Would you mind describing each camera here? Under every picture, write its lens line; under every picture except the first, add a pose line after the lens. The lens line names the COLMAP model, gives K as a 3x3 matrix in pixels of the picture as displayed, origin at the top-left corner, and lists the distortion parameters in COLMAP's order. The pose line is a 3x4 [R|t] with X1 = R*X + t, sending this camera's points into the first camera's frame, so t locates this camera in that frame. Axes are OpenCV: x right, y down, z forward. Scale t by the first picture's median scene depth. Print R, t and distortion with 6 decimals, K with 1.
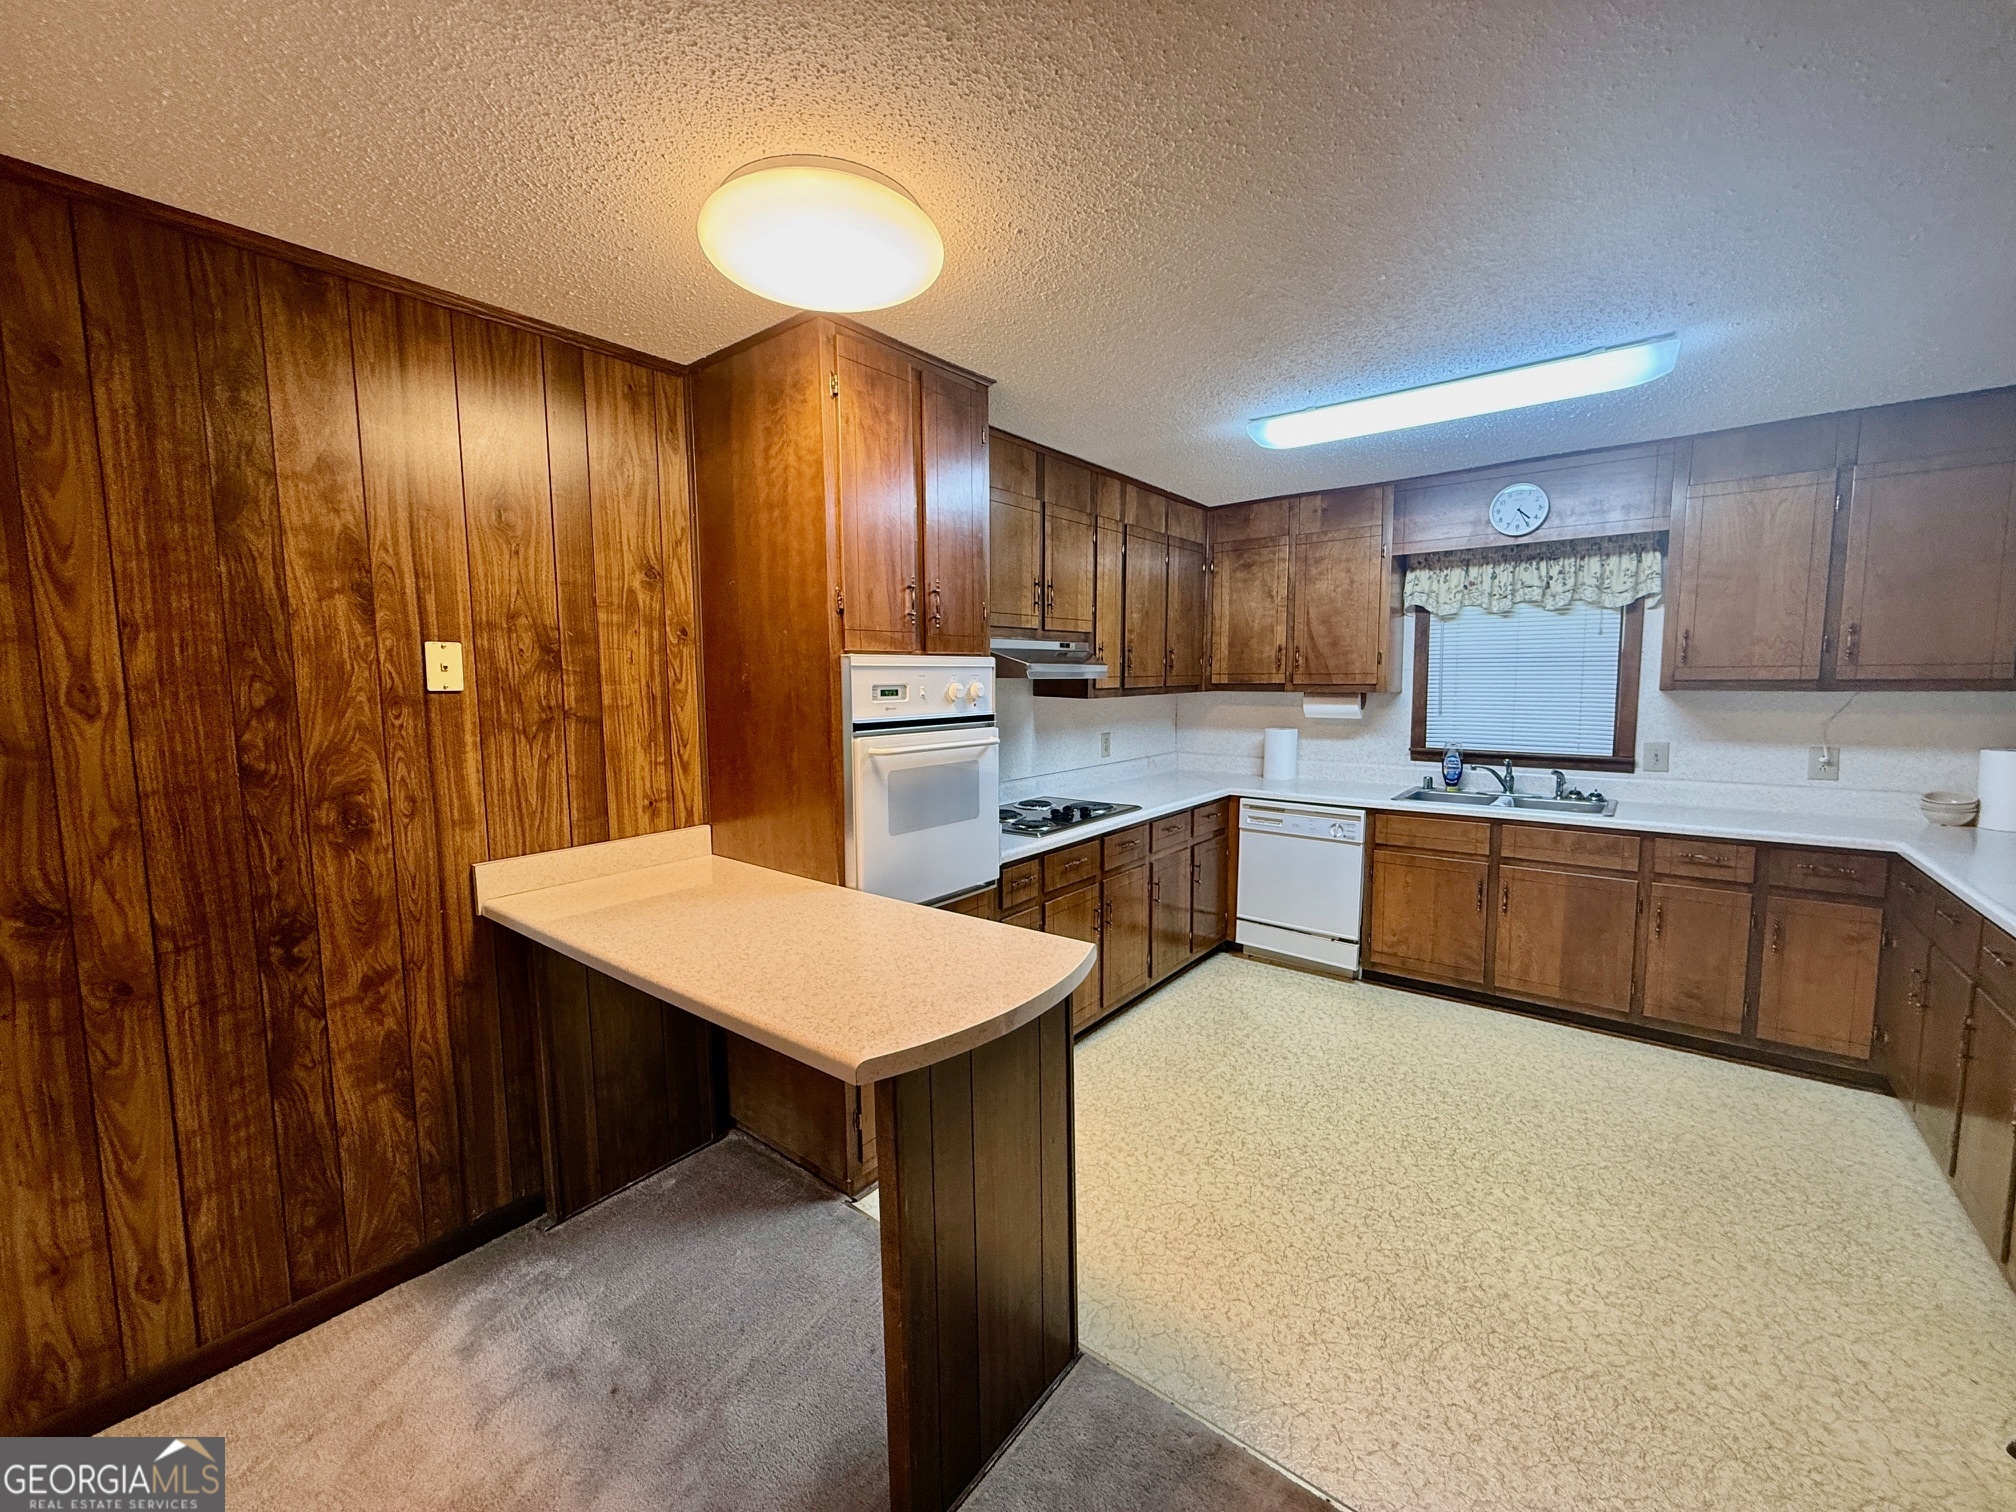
lens RADIAL K [[803.8, 0, 1001.6], [0, 803.8, 757.7], [0, 0, 1]] dist [0.001210, 0.000314]
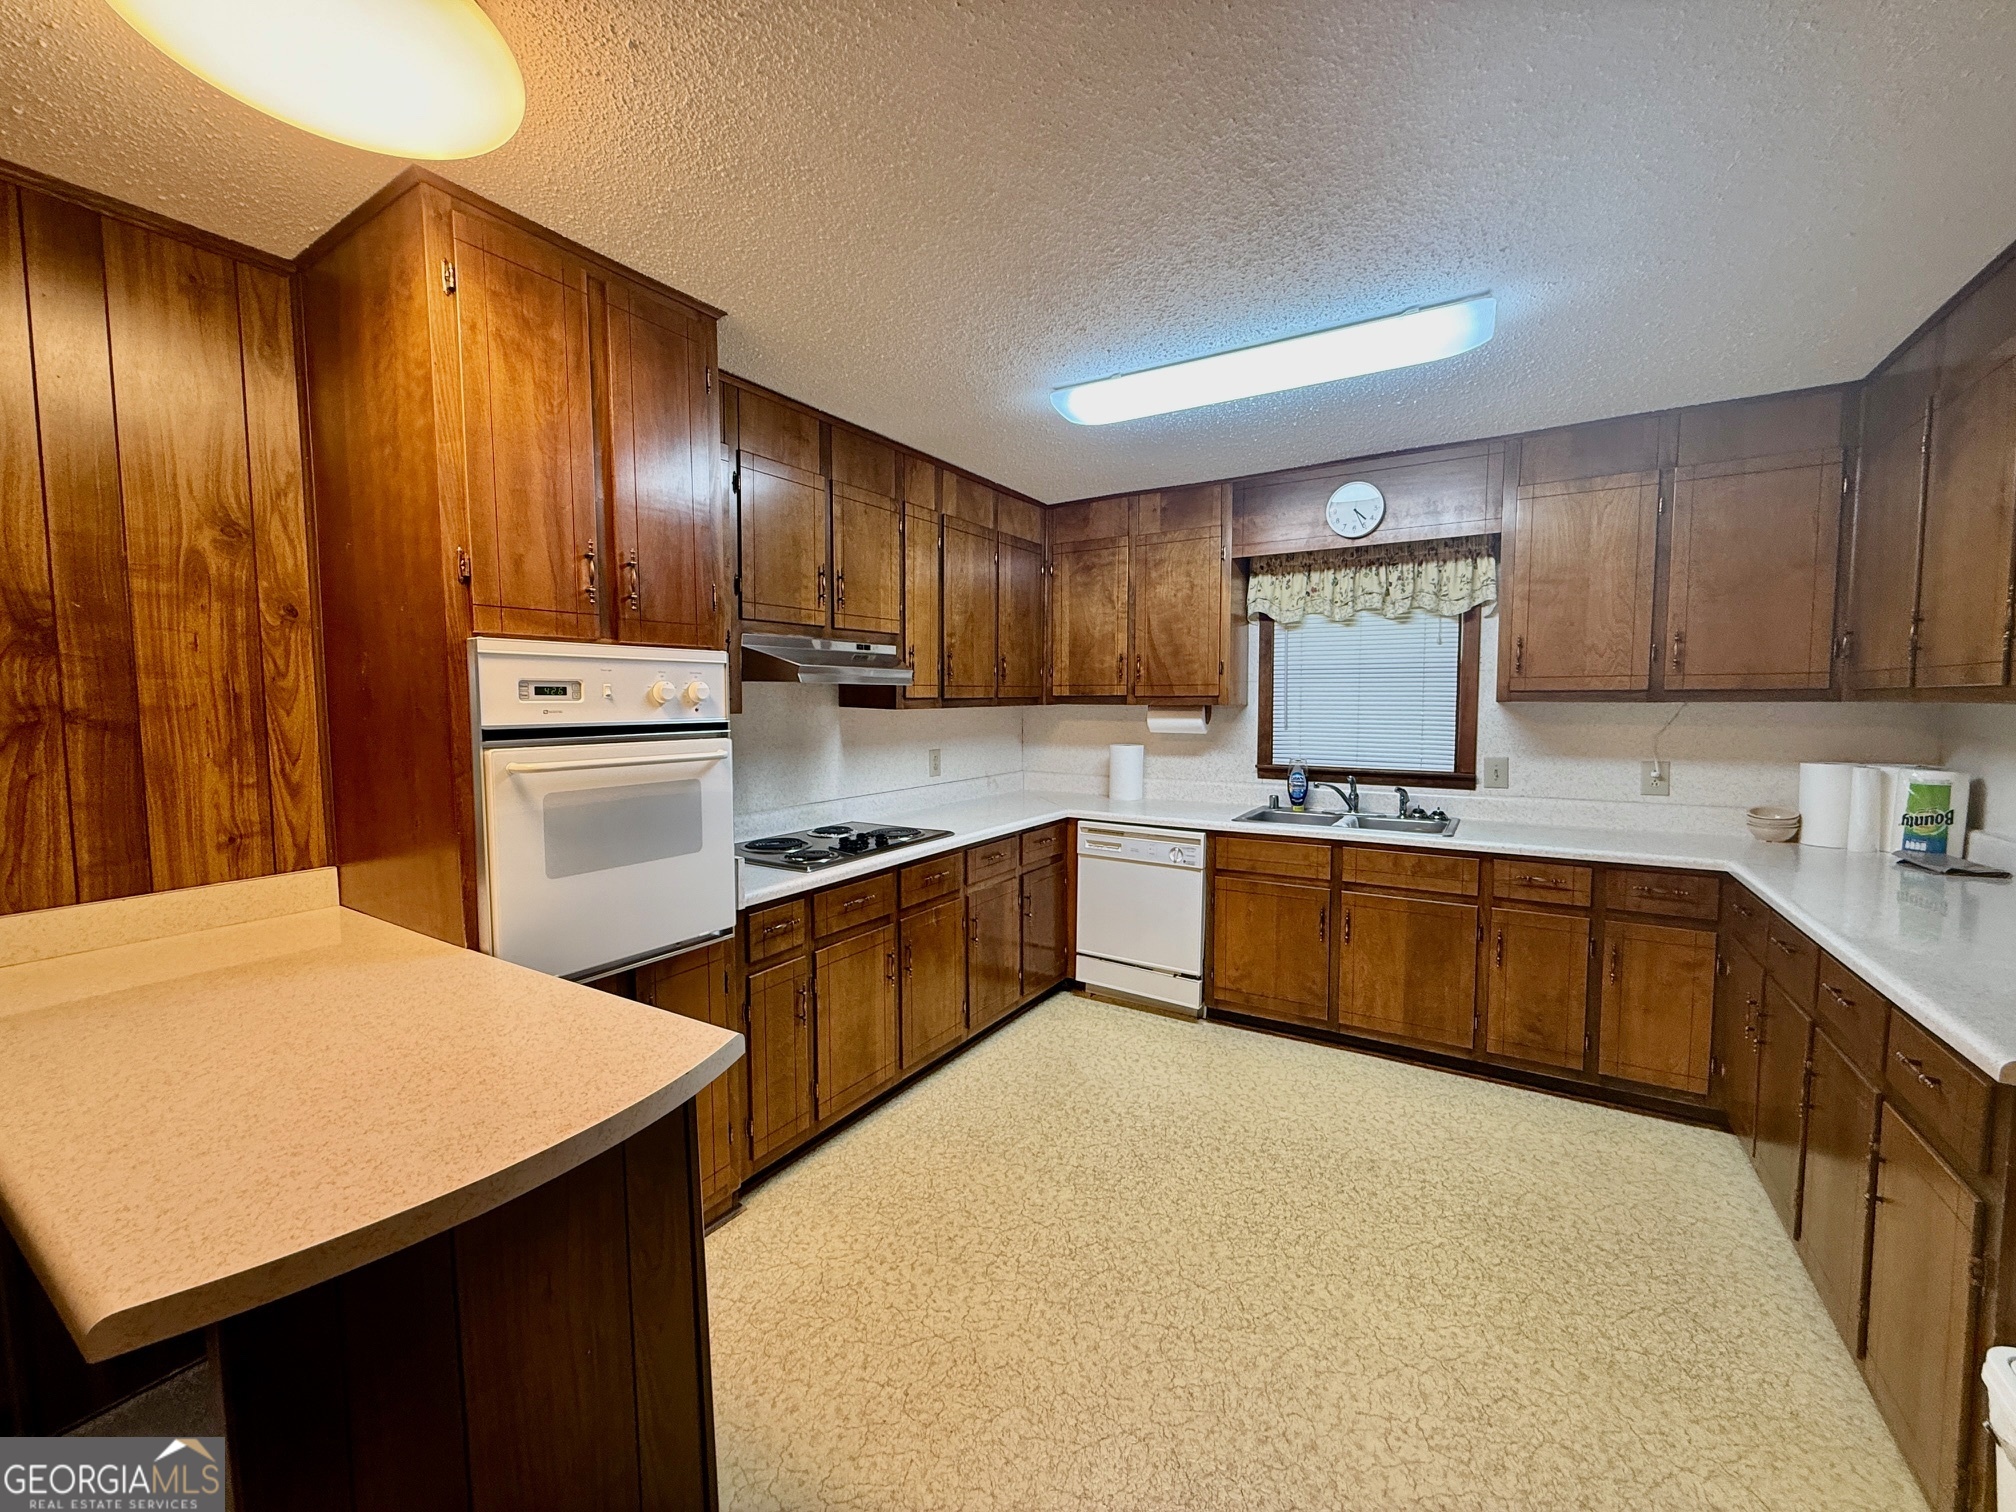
lens RADIAL K [[803.8, 0, 1001.4], [0, 803.8, 758.2], [0, 0, 1]] dist [0.001210, 0.000314]
pose [[0.993547, -0.002629, 0.113386, 0.177936], [0.005671, 0.999632, -0.026516, 0.005359], [-0.113275, 0.026988, 0.993197, 0.173755]]
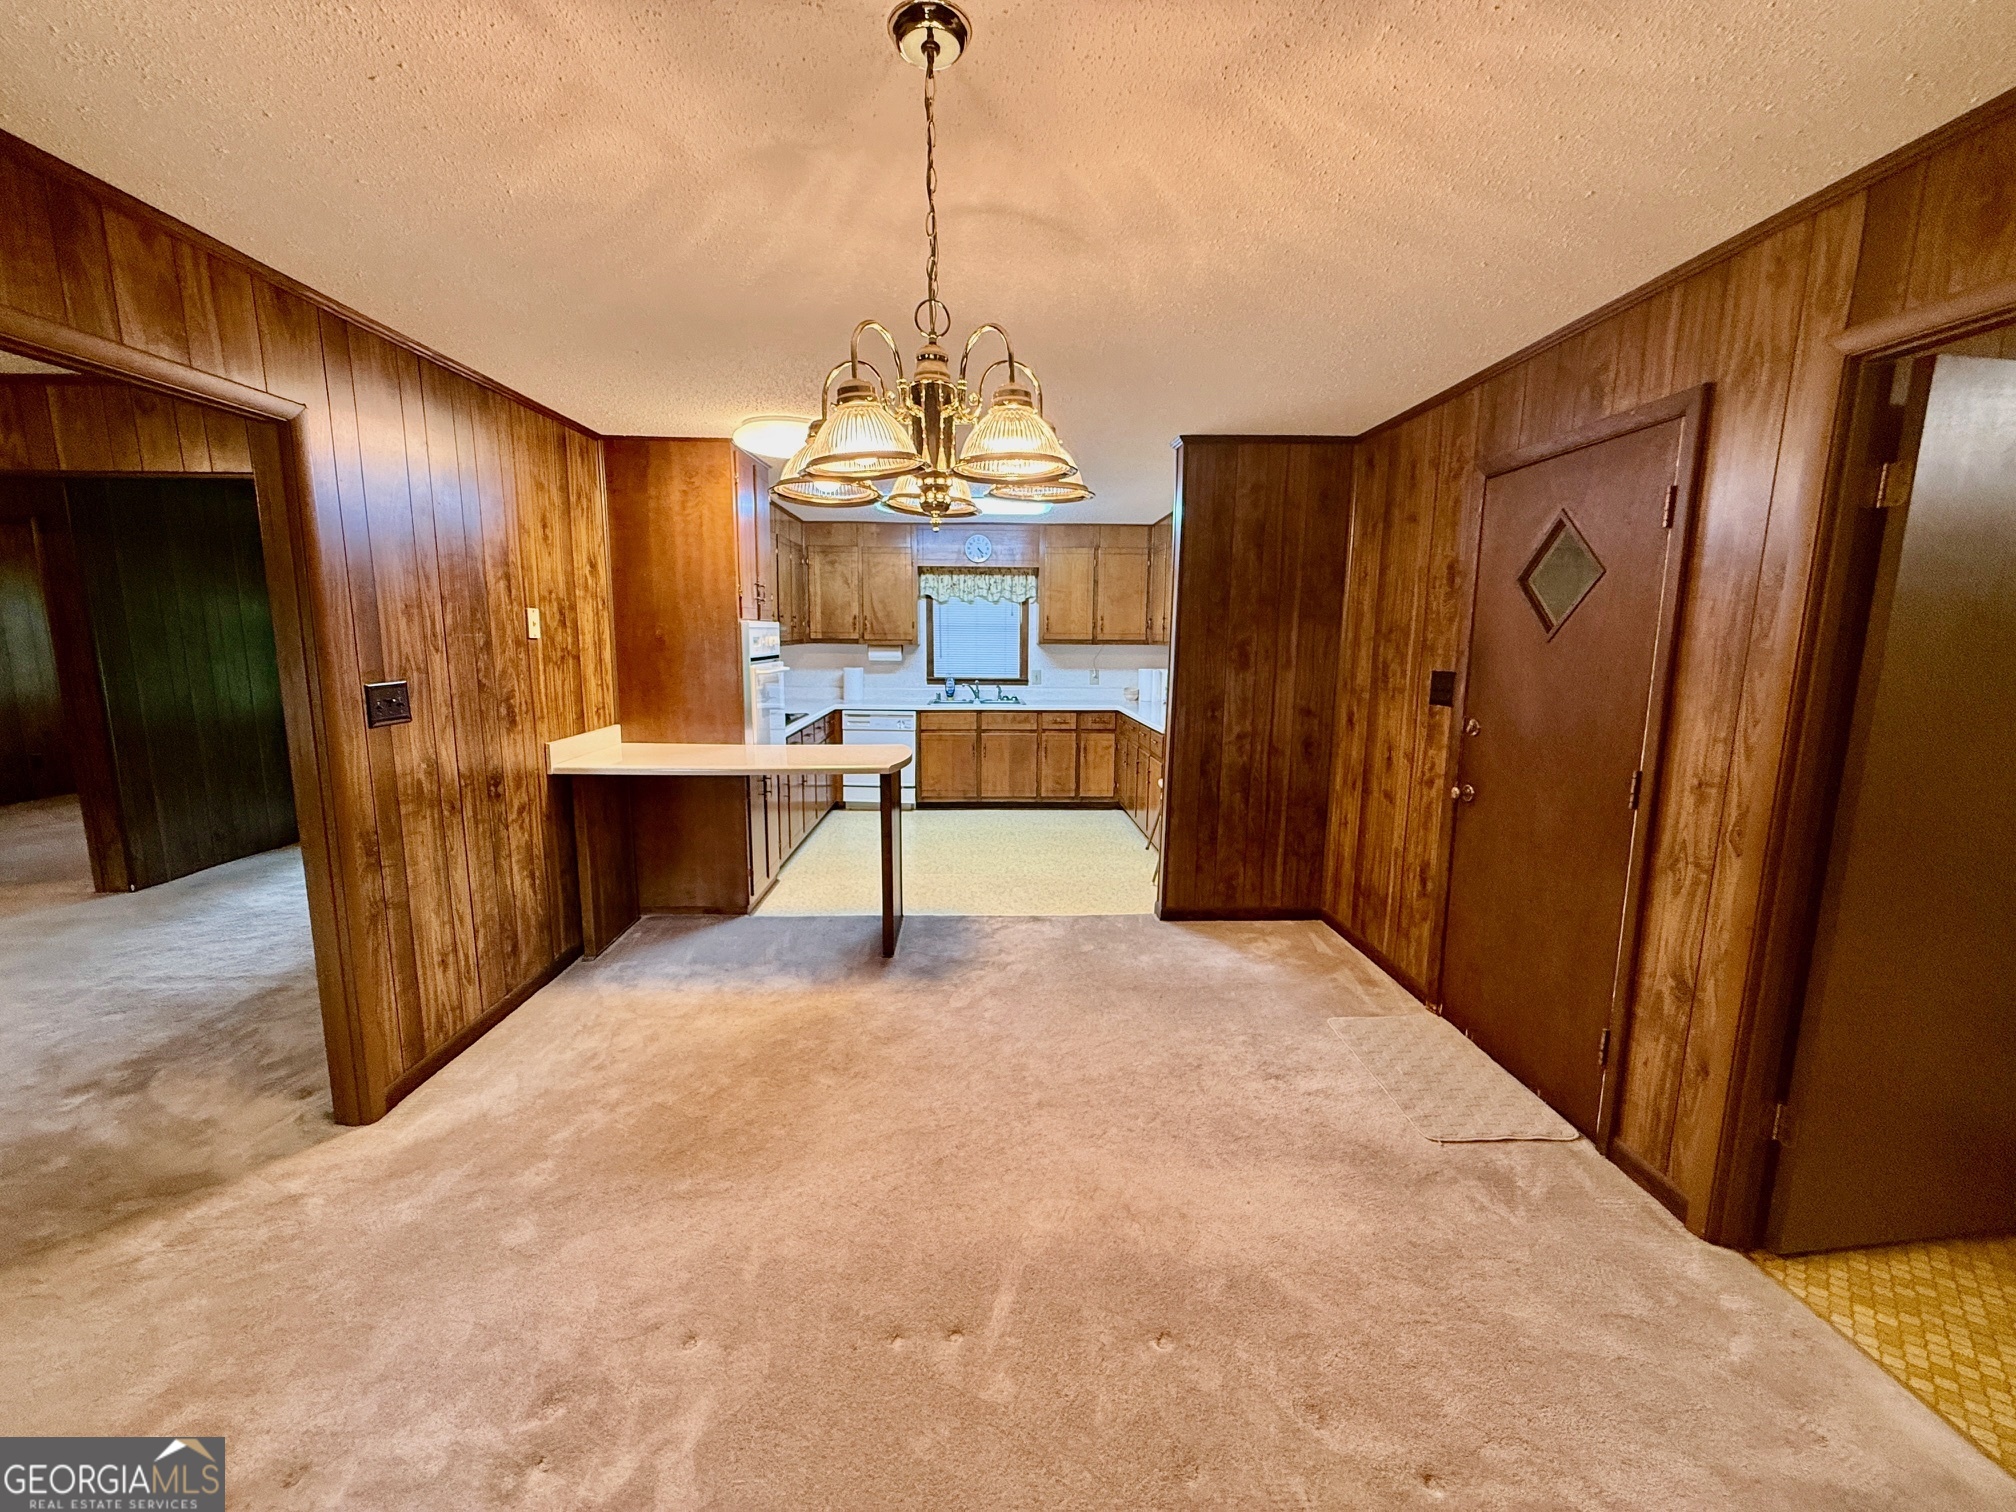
lens RADIAL K [[803.8, 0, 997.4], [0, 803.8, 756.1], [0, 0, 1]] dist [0.001210, 0.000314]
pose [[0.764473, -0.082748, 0.639323, -0.827100], [0.048891, 0.996313, 0.070492, 0.071869], [-0.642799, -0.022632, 0.765701, -0.712203]]
